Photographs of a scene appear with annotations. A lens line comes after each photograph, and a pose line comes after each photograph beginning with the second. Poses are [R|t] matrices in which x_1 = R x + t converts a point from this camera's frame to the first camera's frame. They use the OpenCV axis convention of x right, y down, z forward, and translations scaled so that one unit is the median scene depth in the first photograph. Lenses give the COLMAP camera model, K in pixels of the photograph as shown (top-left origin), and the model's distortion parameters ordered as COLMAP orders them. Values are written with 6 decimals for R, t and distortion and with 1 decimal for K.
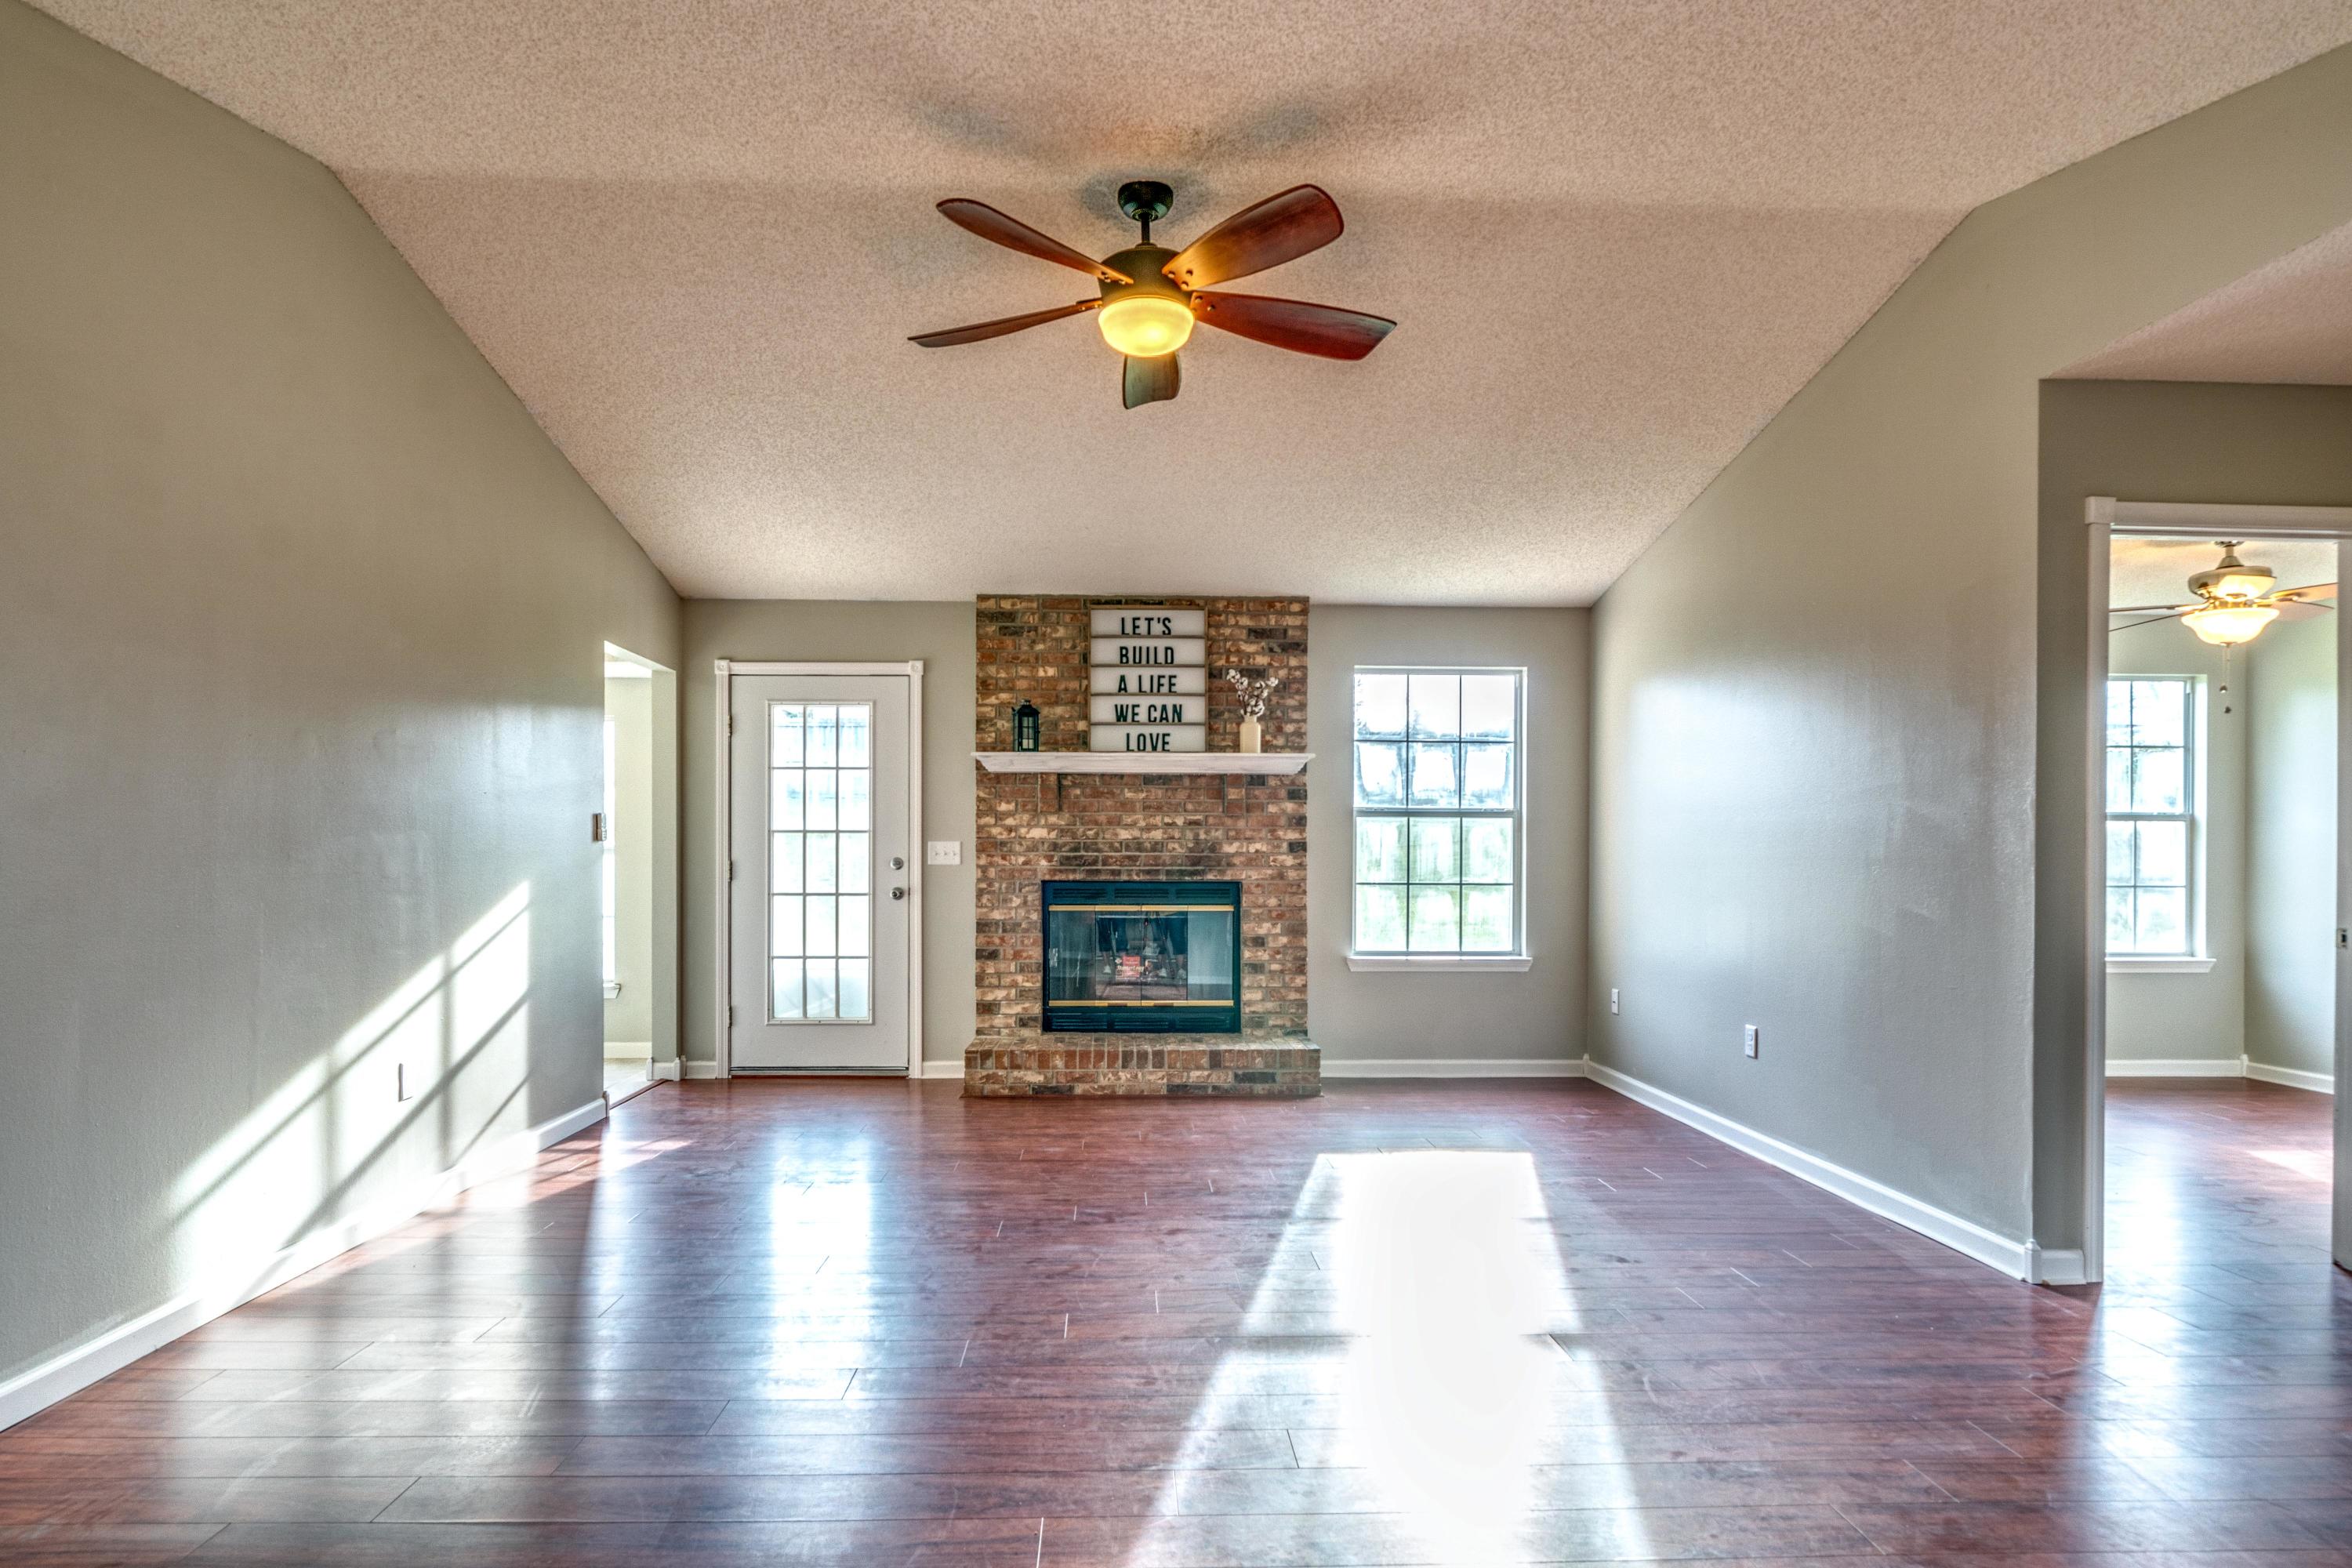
lens RADIAL K [[1251.7, 0, 1167.6], [0, 1251.7, 823.5], [0, 0, 1]] dist [-0.000674, -0.000788]
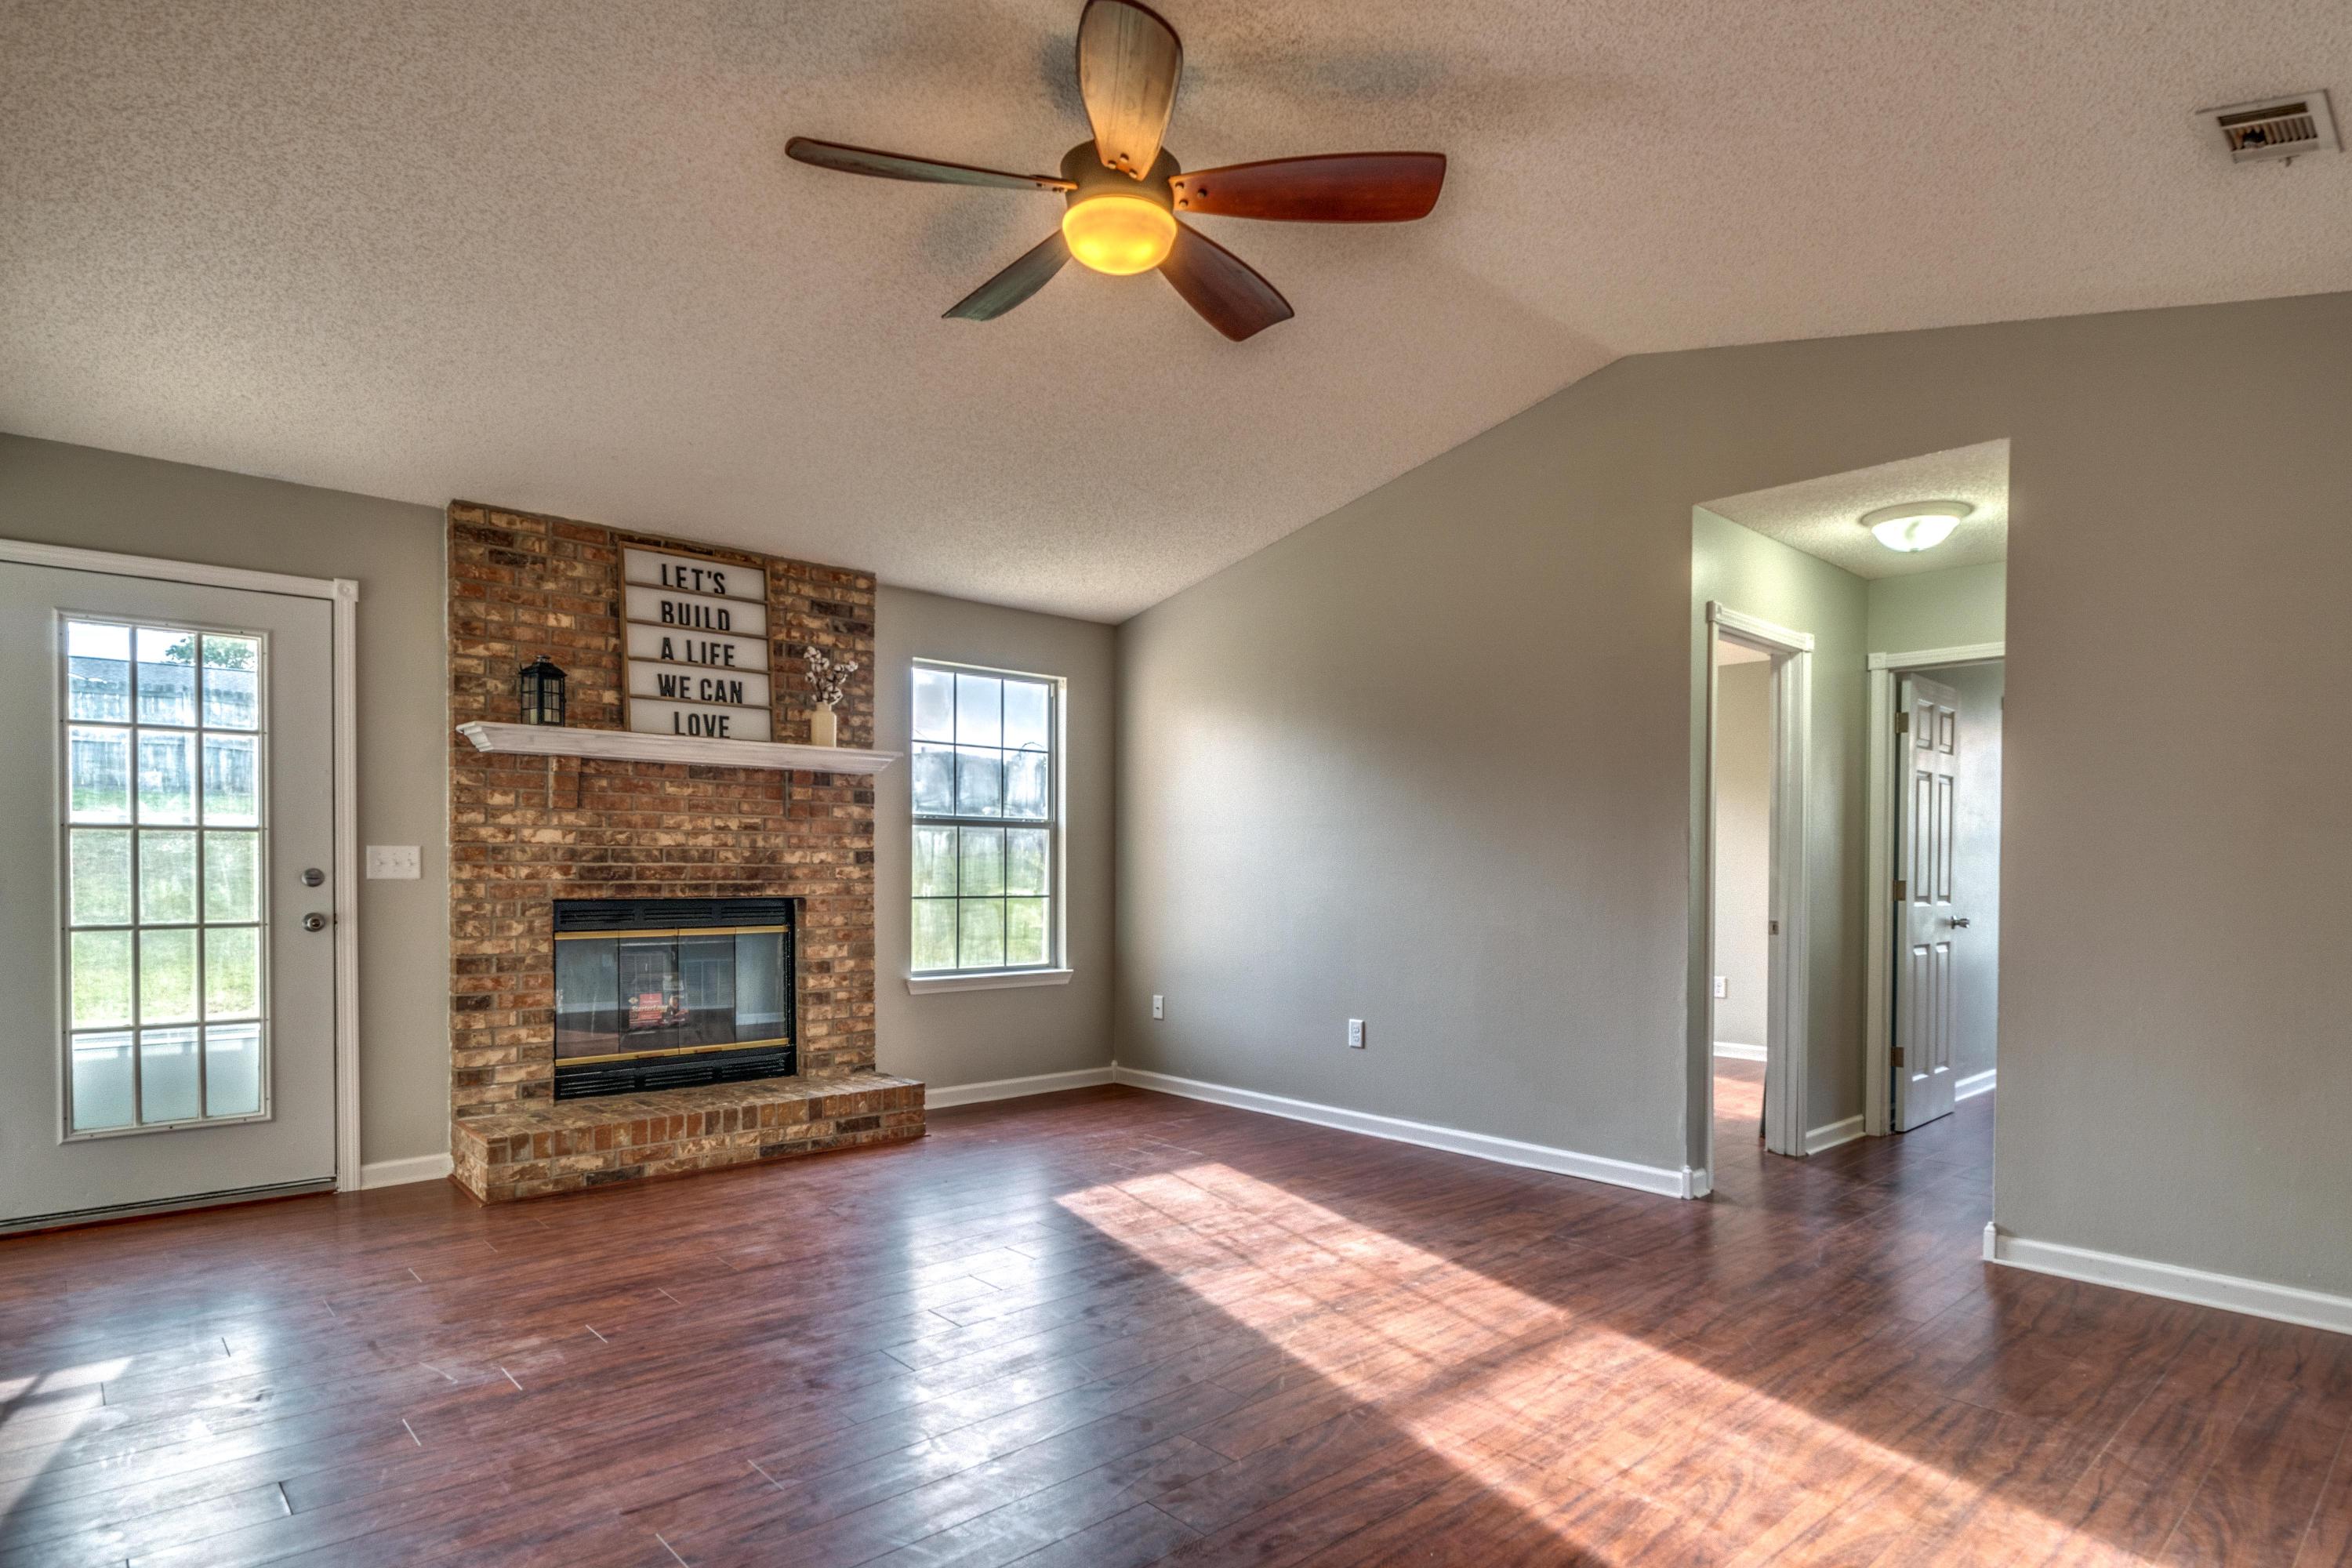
lens RADIAL K [[1250.5, 0, 1176.9], [0, 1250.5, 851.8], [0, 0, 1]] dist [-0.001793, -0.000387]
pose [[0.764642, 0.009936, 0.644379, -0.295393], [-0.020216, 0.999759, 0.008574, 0.003049], [-0.644138, -0.019582, 0.764658, 0.188915]]
